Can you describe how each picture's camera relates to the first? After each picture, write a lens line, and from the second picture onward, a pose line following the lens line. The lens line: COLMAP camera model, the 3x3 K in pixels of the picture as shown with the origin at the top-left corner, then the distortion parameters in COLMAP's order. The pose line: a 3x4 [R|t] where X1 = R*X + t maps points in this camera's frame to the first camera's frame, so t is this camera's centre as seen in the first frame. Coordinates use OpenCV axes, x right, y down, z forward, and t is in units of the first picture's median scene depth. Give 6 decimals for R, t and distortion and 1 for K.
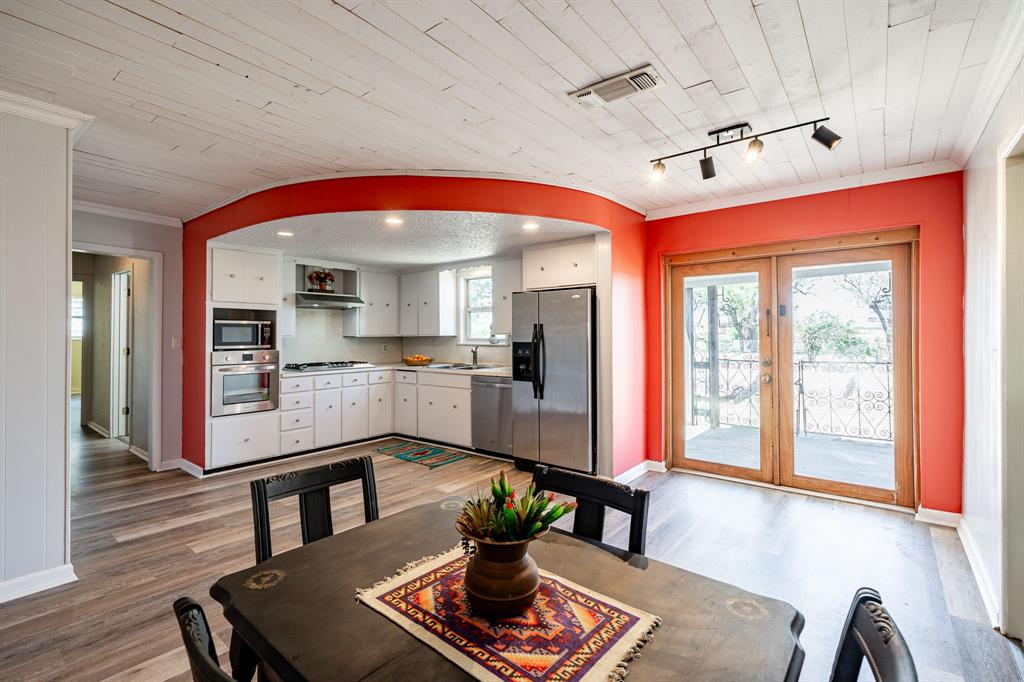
lens RADIAL K [[457.0, 0, 506.8], [0, 457.0, 335.4], [0, 0, 1]] dist [-0.000258, -0.000064]
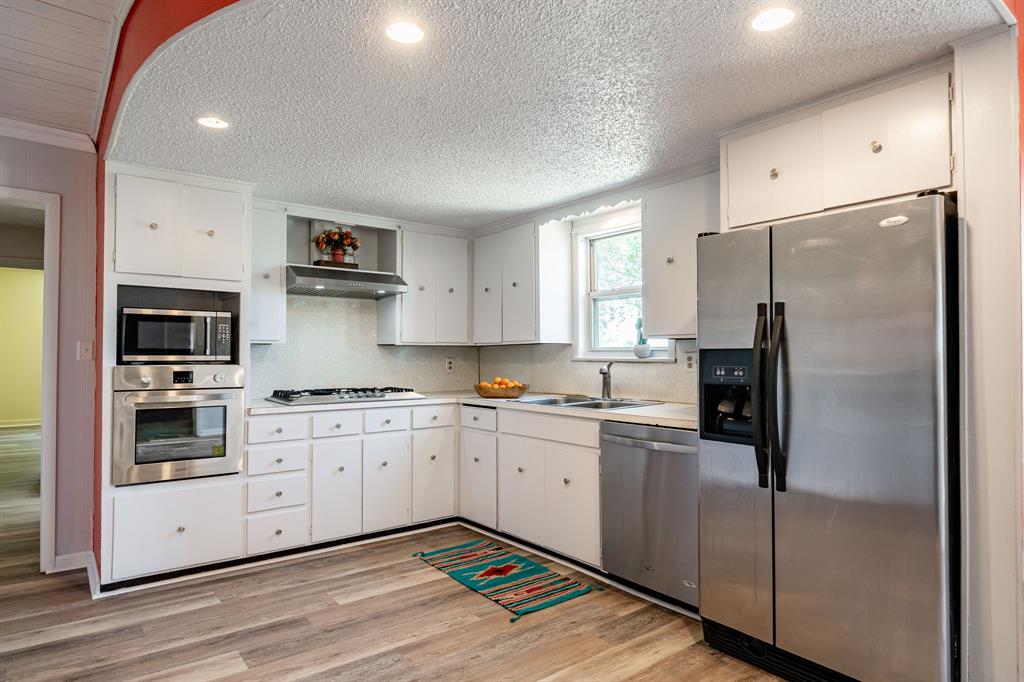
lens RADIAL K [[583.6, 0, 486.1], [0, 583.6, 346.1], [0, 0, 1]] dist [0.004608, 0.001056]
pose [[0.965647, -0.001363, -0.259853, -0.033064], [-0.002755, 0.999876, -0.015484, 0.017969], [0.259842, 0.015668, 0.965524, 0.363047]]
